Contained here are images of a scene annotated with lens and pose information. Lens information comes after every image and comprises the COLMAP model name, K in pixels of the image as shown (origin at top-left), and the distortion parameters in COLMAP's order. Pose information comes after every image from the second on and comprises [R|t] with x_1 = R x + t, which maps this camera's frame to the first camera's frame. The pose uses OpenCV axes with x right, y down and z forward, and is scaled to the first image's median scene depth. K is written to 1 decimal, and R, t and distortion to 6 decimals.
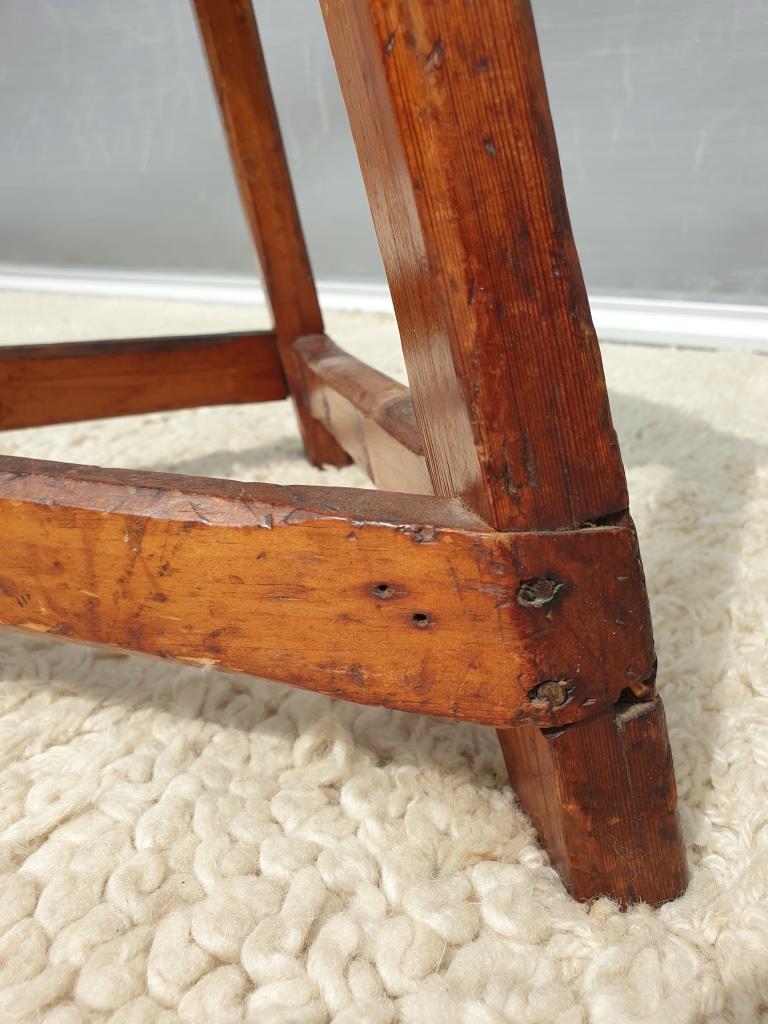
lens RADIAL K [[826.8, 0, 384.0], [0, 826.8, 512.0], [0, 0, 1]] dist [-0.016180, 0.071967]
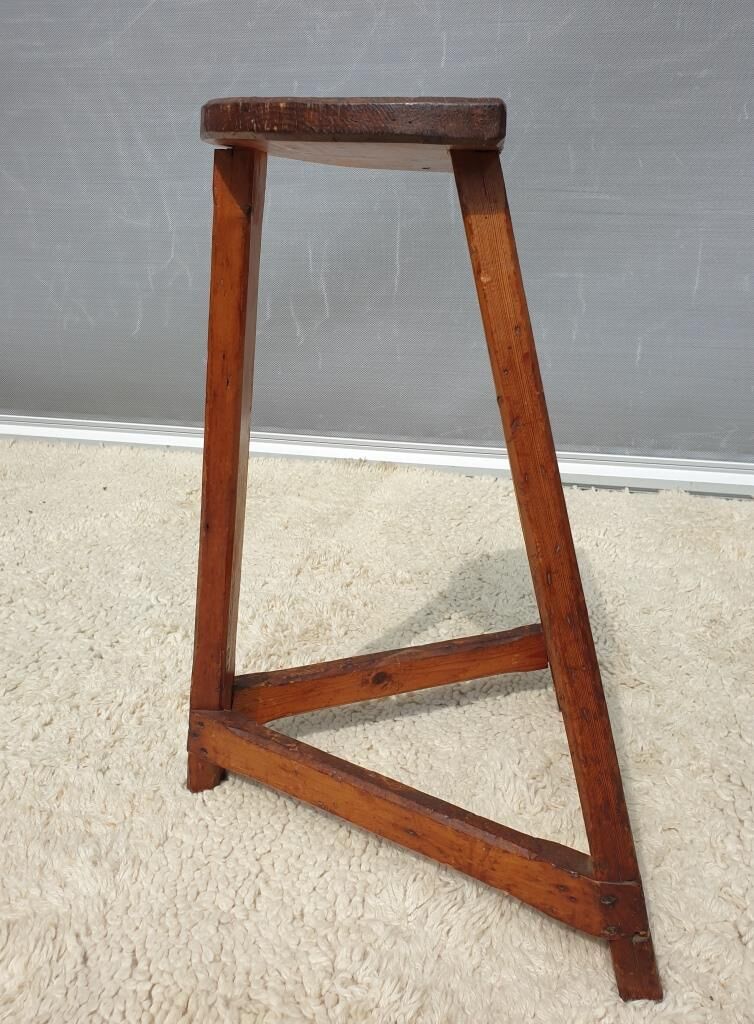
lens RADIAL K [[950.5, 0, 397.3], [0, 950.5, 508.3], [0, 0, 1]] dist [0.004905, 0.015191]
pose [[0.955981, 0.094550, -0.277776, 0.271780], [-0.098184, 0.995168, 0.000833, -1.293045], [0.276513, 0.026477, 0.960645, -2.750399]]
